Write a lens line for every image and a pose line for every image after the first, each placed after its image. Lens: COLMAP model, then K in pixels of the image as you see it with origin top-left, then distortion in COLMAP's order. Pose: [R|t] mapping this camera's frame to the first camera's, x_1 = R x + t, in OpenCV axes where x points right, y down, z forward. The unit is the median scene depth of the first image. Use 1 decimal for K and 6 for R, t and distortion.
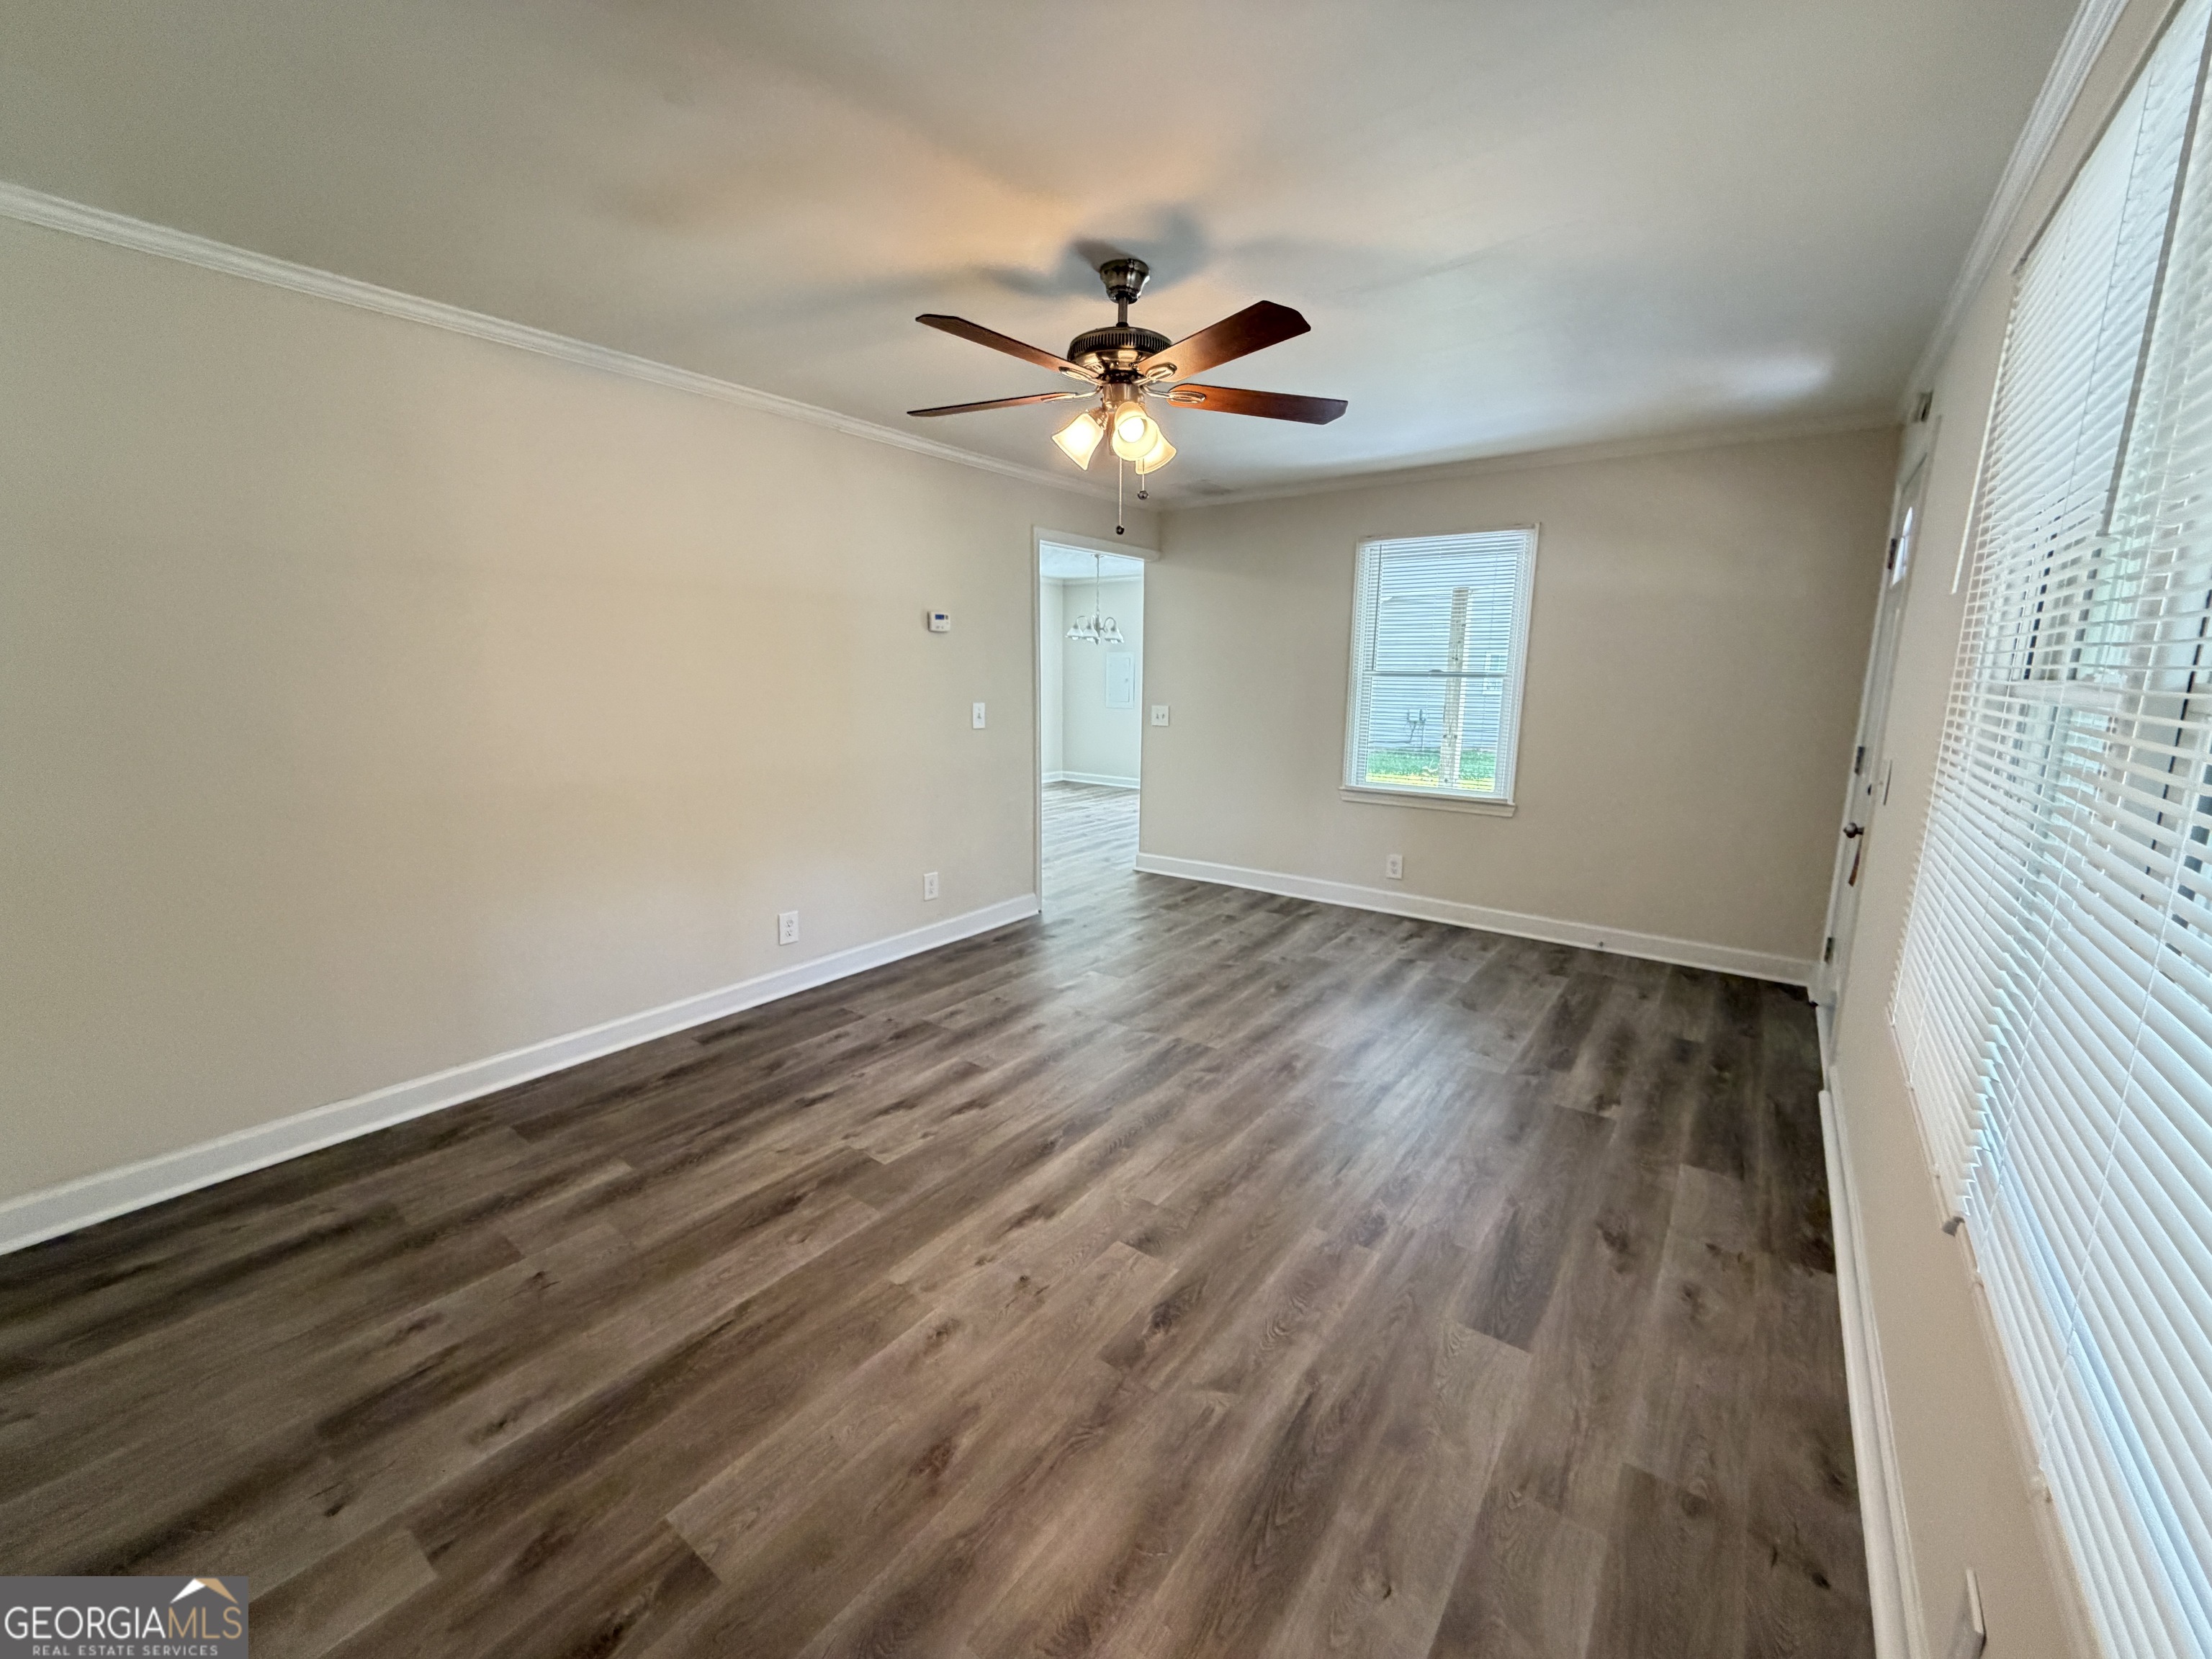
lens RADIAL K [[879.9, 0, 1097.9], [0, 879.9, 830.3], [0, 0, 1]] dist [-0.000830, 0.000243]
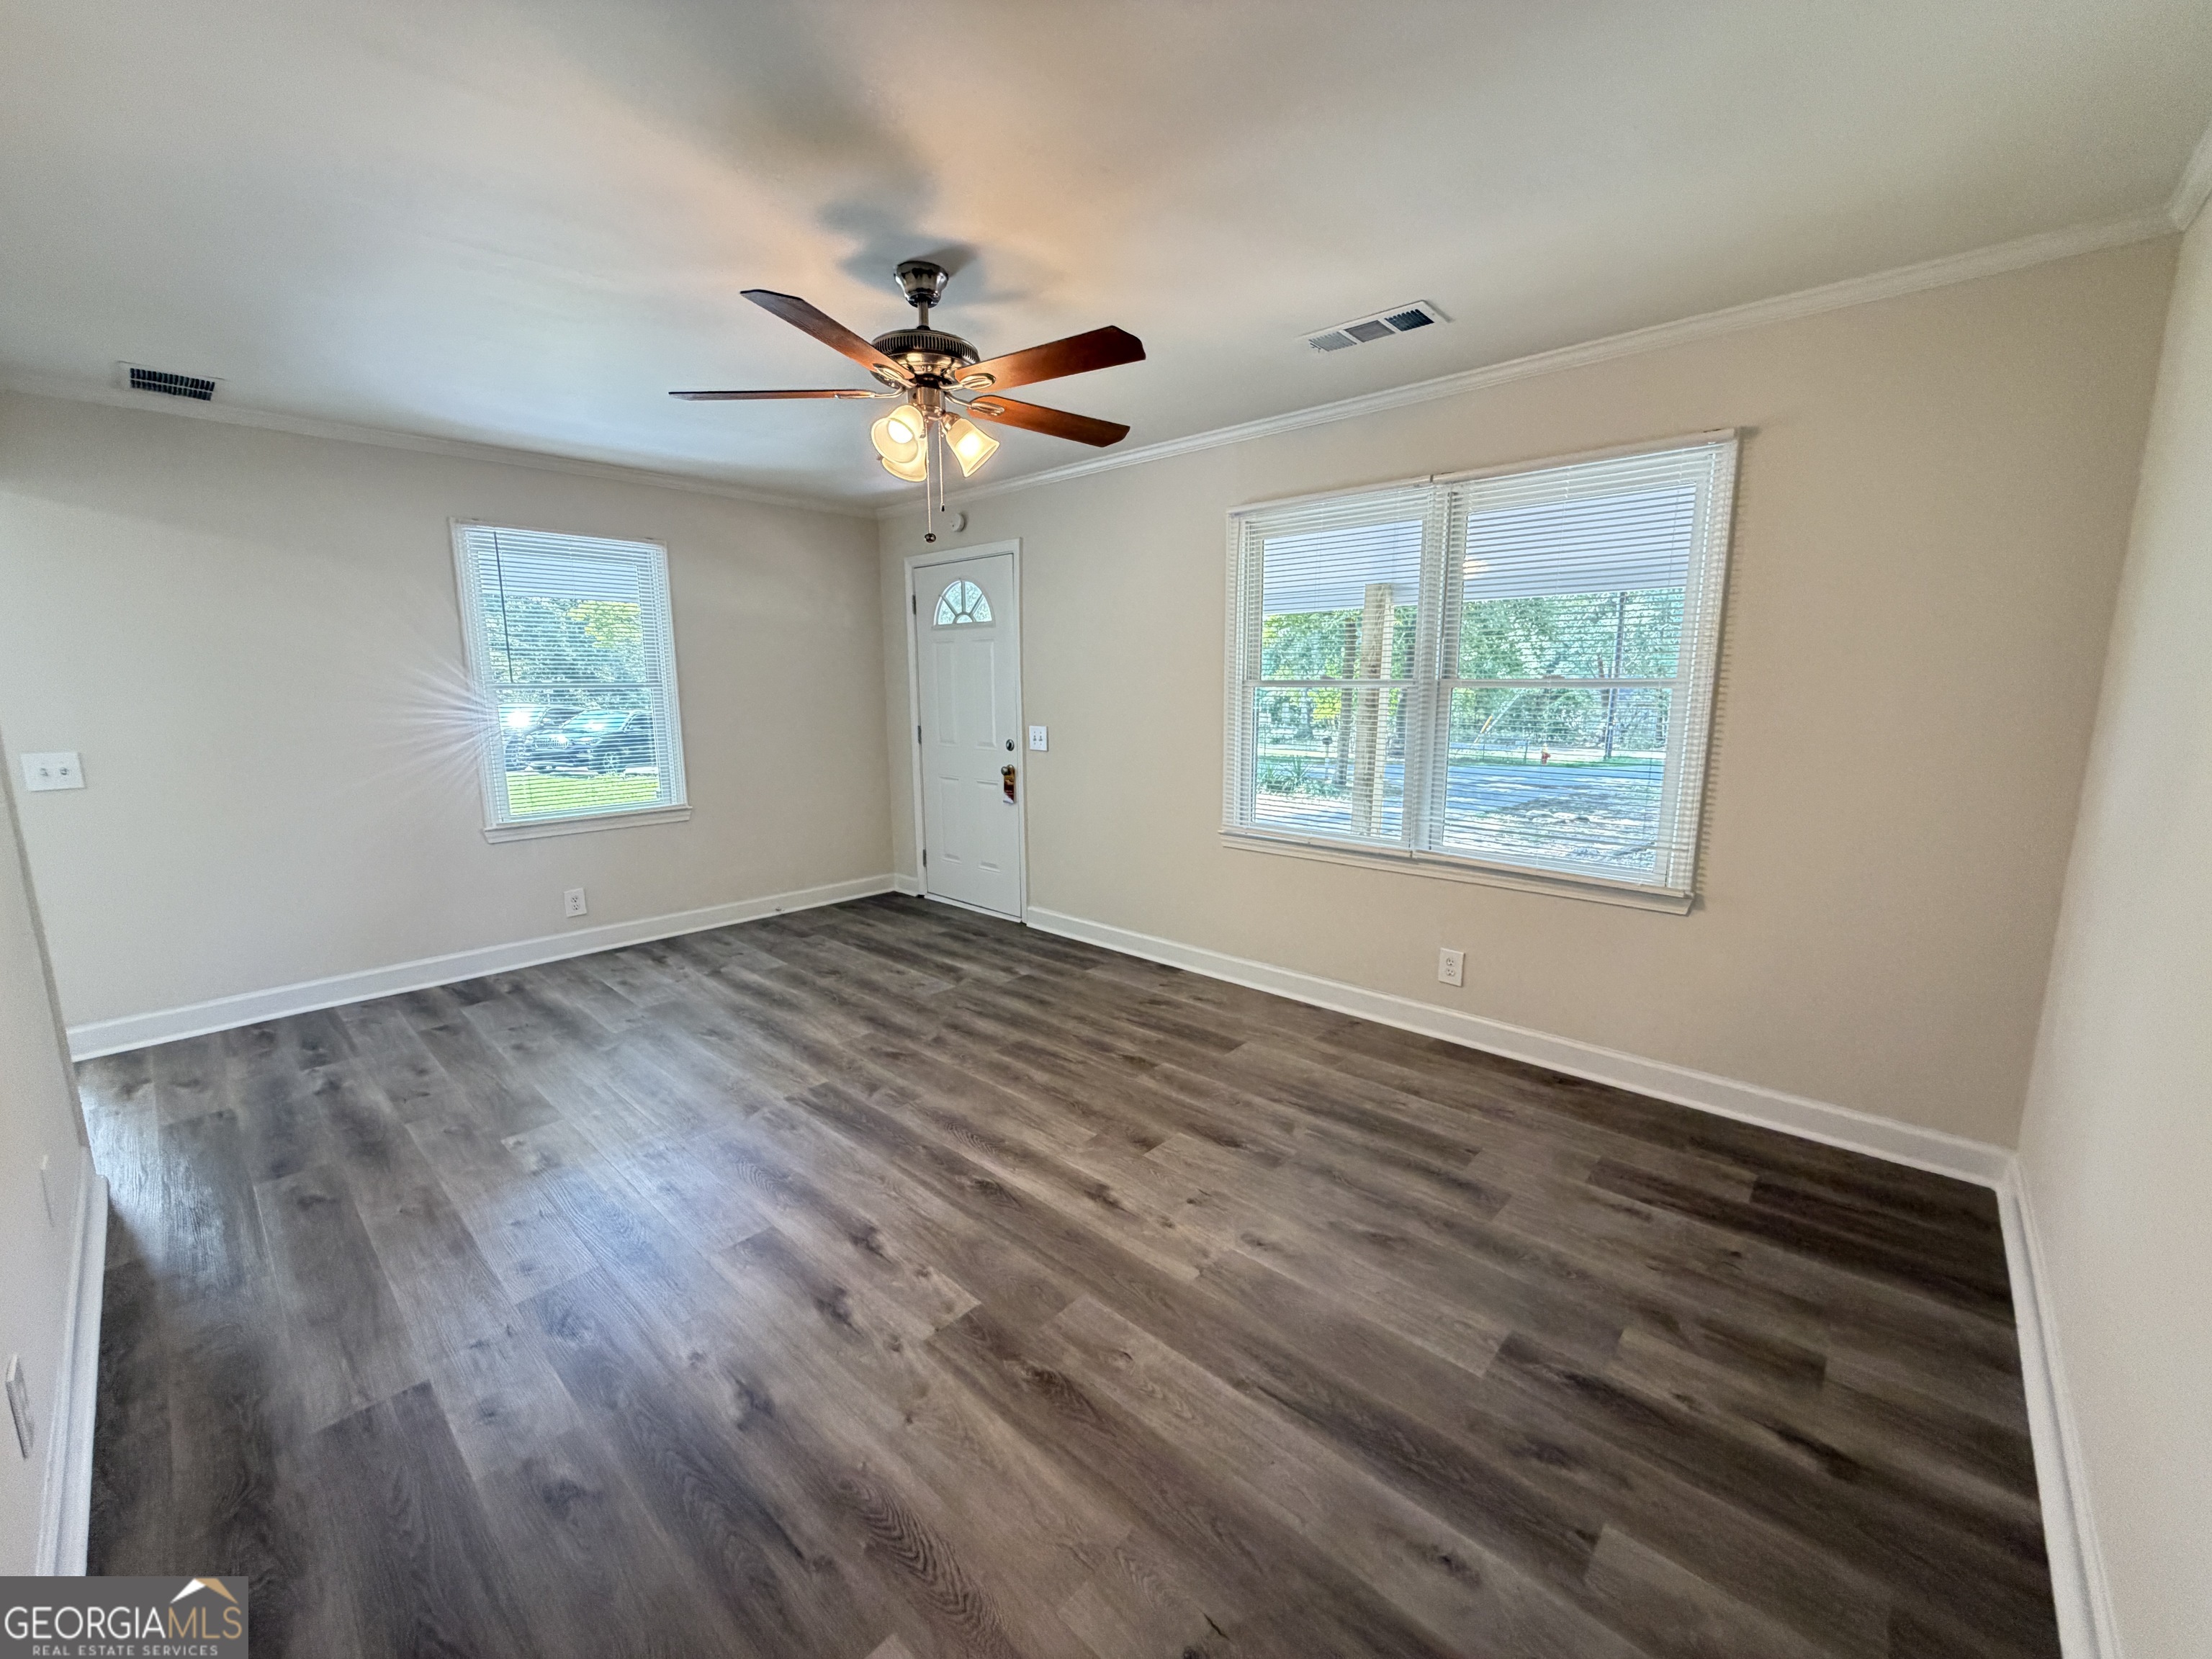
lens RADIAL K [[879.9, 0, 1097.9], [0, 879.9, 830.3], [0, 0, 1]] dist [-0.000830, 0.000243]
pose [[0.098835, -0.176570, 0.979313, -0.821412], [0.186938, 0.969905, 0.156007, -0.122030], [-0.977387, 0.167652, 0.128868, 0.635143]]
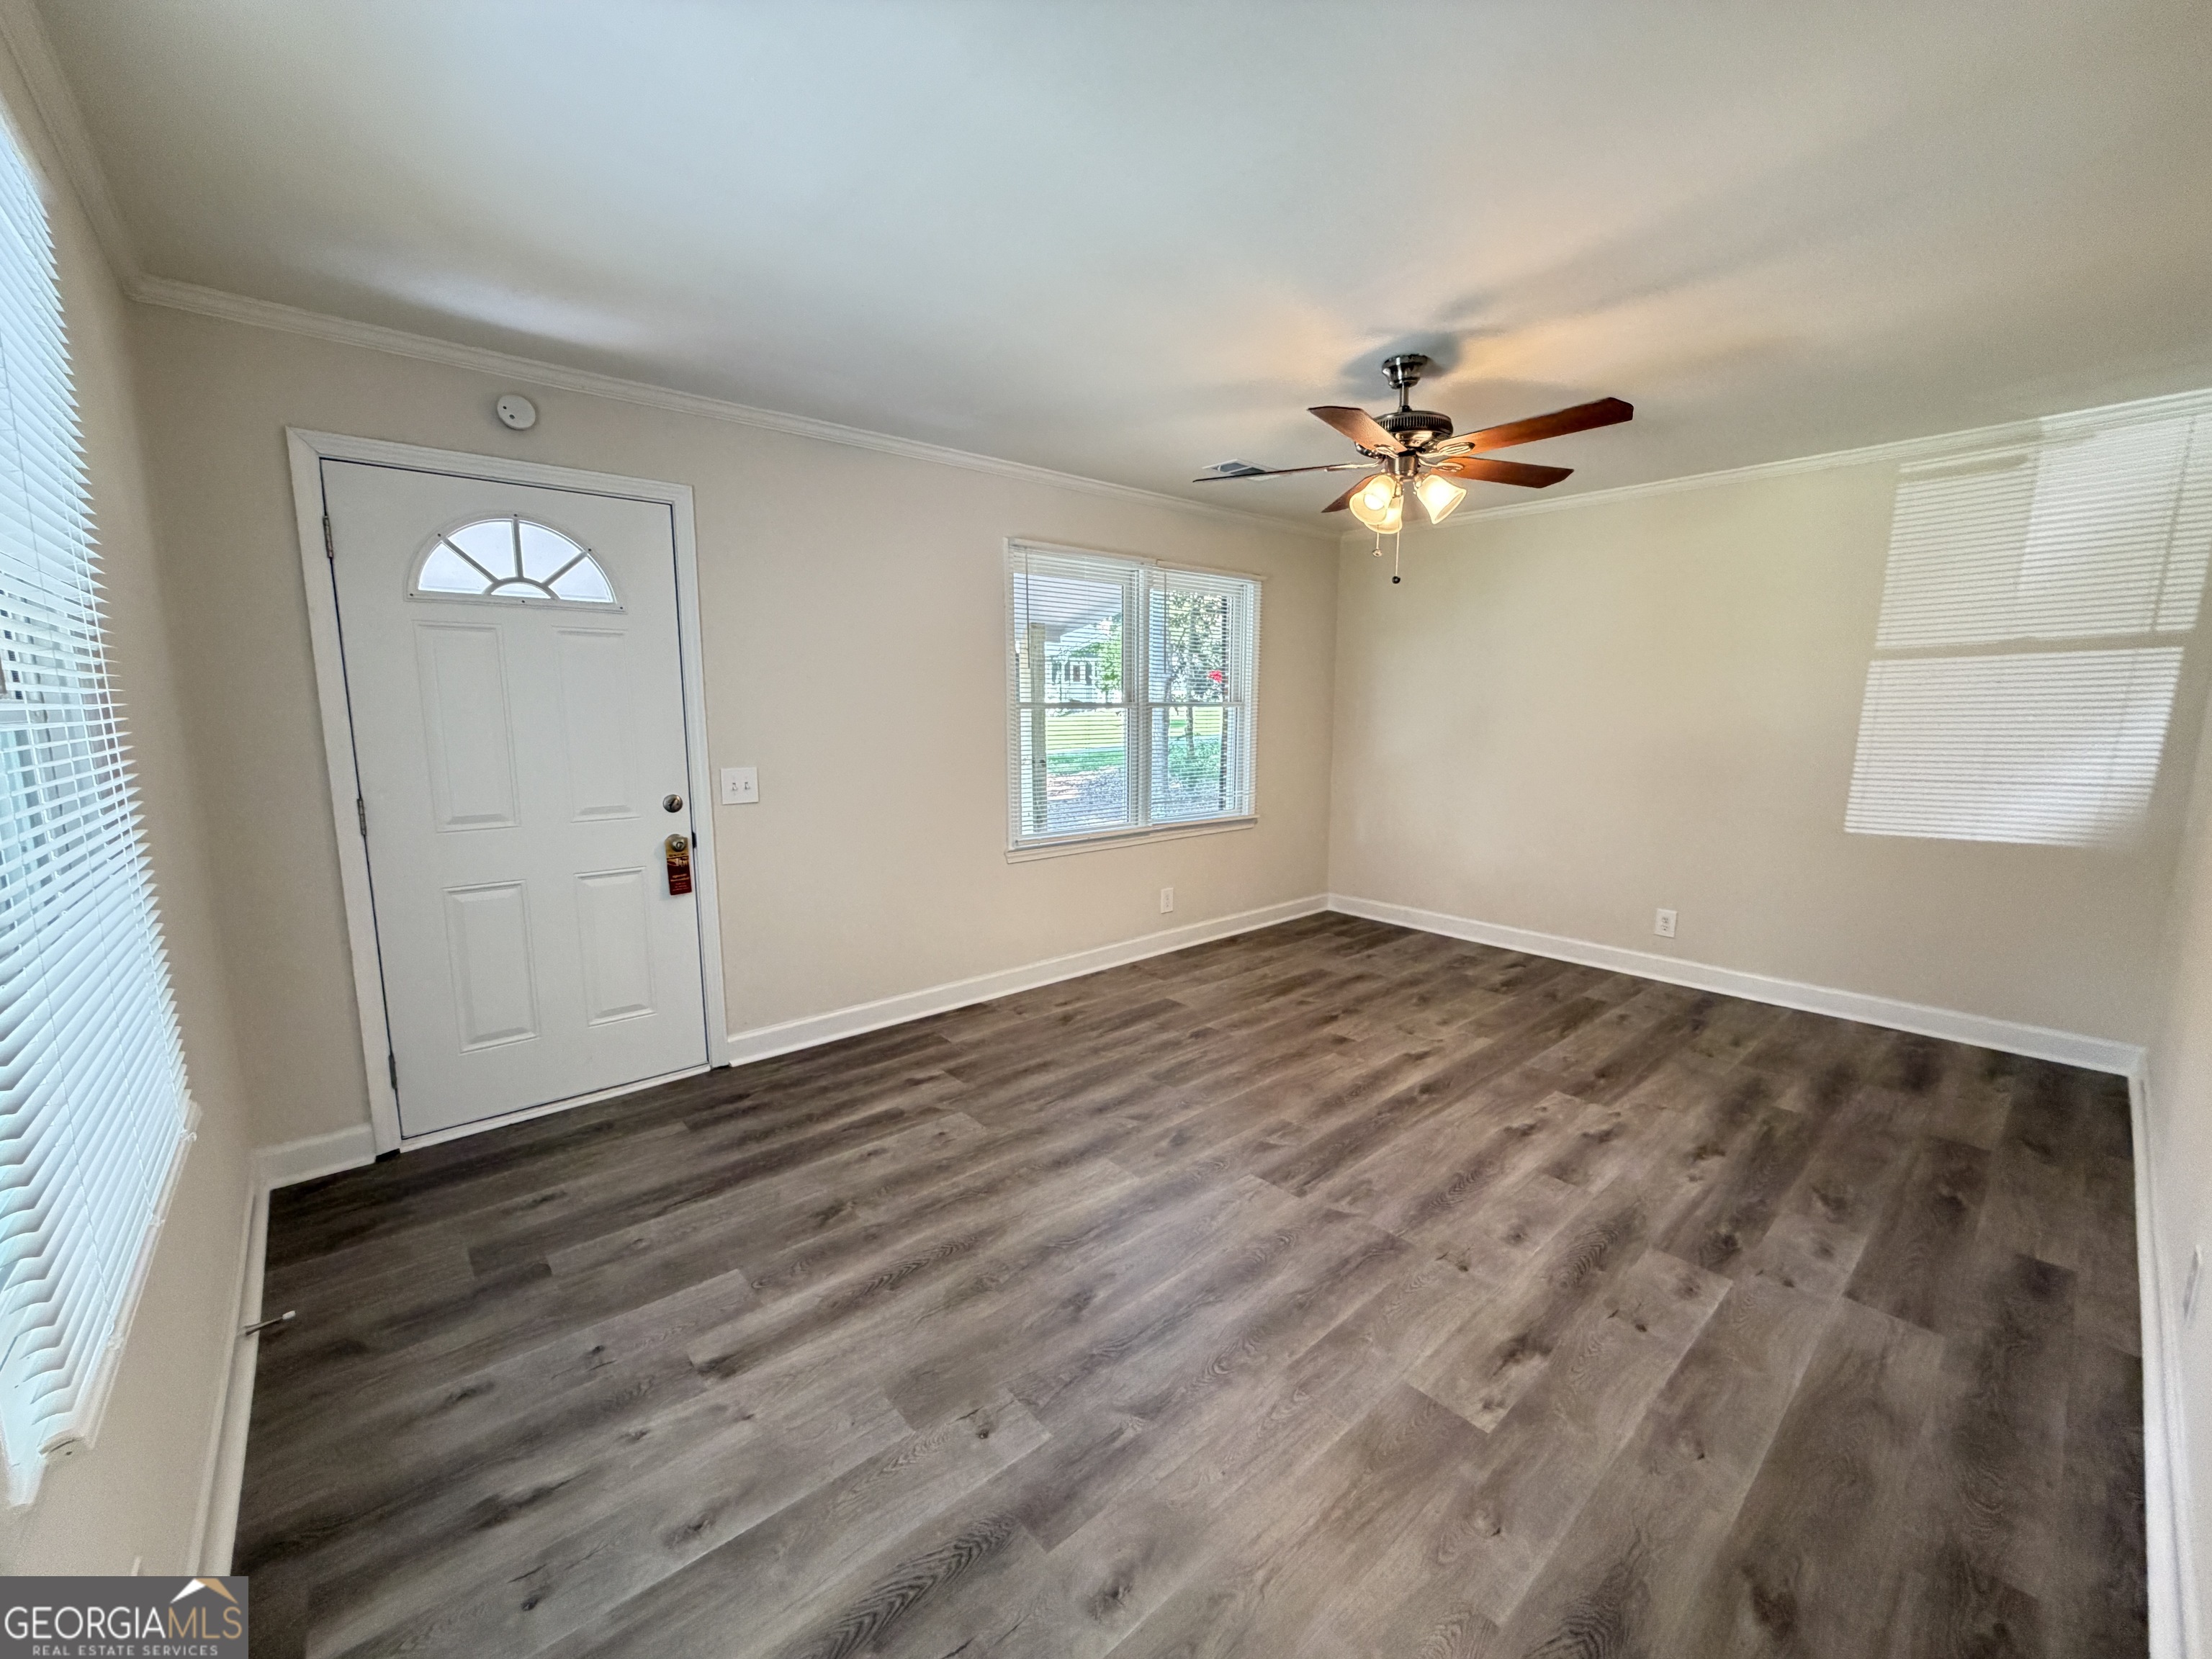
lens RADIAL K [[879.9, 0, 1097.9], [0, 879.9, 830.3], [0, 0, 1]] dist [-0.000830, 0.000243]
pose [[-0.978074, -0.035475, 0.205213, 0.137117], [0.032778, 0.946879, 0.319914, -0.349815], [-0.205661, 0.319626, -0.924956, 1.916238]]
